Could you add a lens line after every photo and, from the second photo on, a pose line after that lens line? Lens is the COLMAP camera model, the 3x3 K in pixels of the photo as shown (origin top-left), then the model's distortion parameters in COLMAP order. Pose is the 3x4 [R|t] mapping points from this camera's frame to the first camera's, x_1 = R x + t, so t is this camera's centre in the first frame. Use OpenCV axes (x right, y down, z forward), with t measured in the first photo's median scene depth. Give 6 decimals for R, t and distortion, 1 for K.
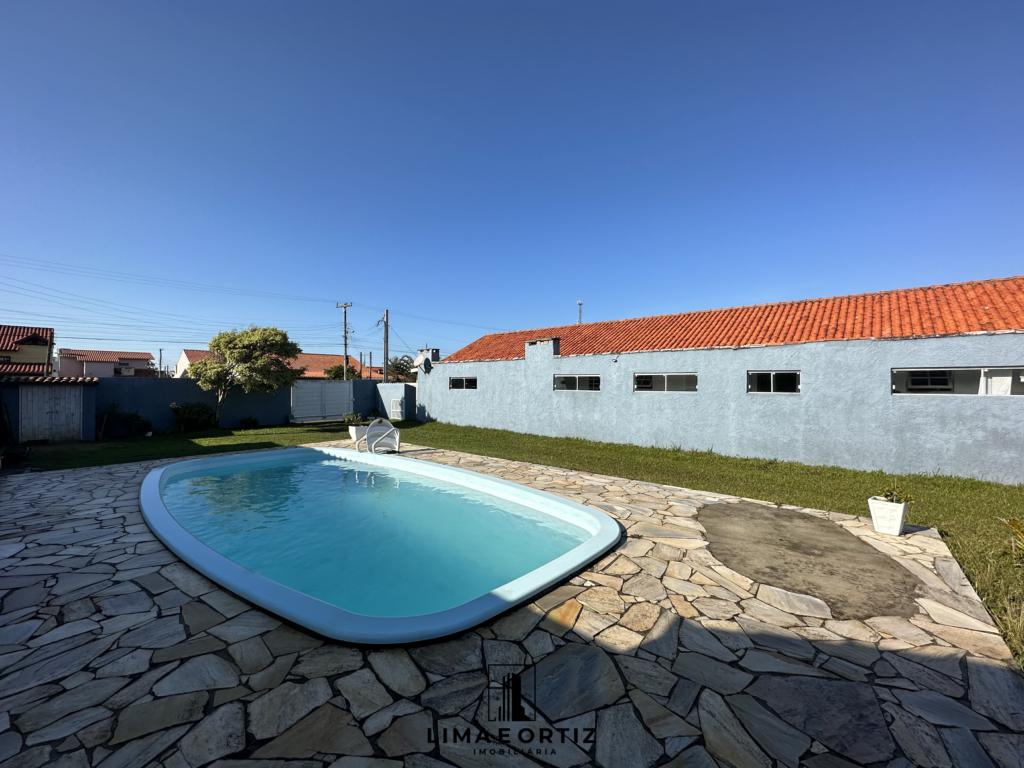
lens RADIAL K [[407.9, 0, 511.9], [0, 407.9, 386.4], [0, 0, 1]] dist [-0.005988, 0.000761]
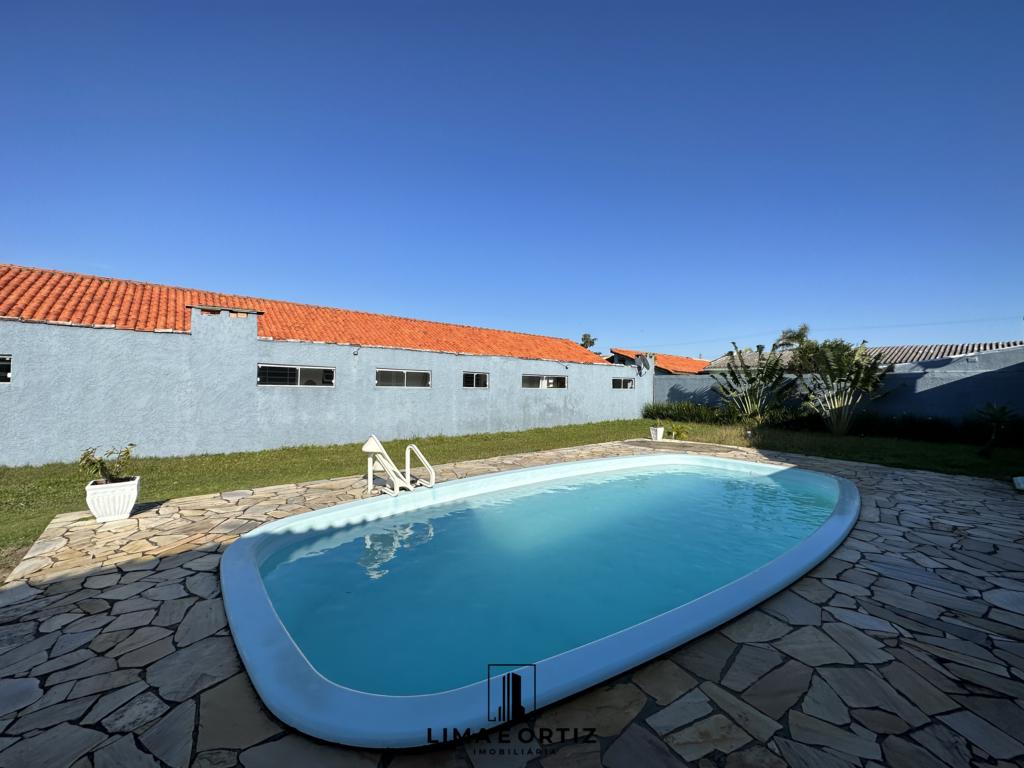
lens RADIAL K [[407.9, 0, 511.6], [0, 407.9, 383.9], [0, 0, 1]] dist [-0.005988, 0.000761]
pose [[0.143562, 0.005667, 0.989625, -0.692171], [-0.011352, 0.999927, -0.004079, 0.006193], [-0.989576, -0.010649, 0.143616, 0.587628]]
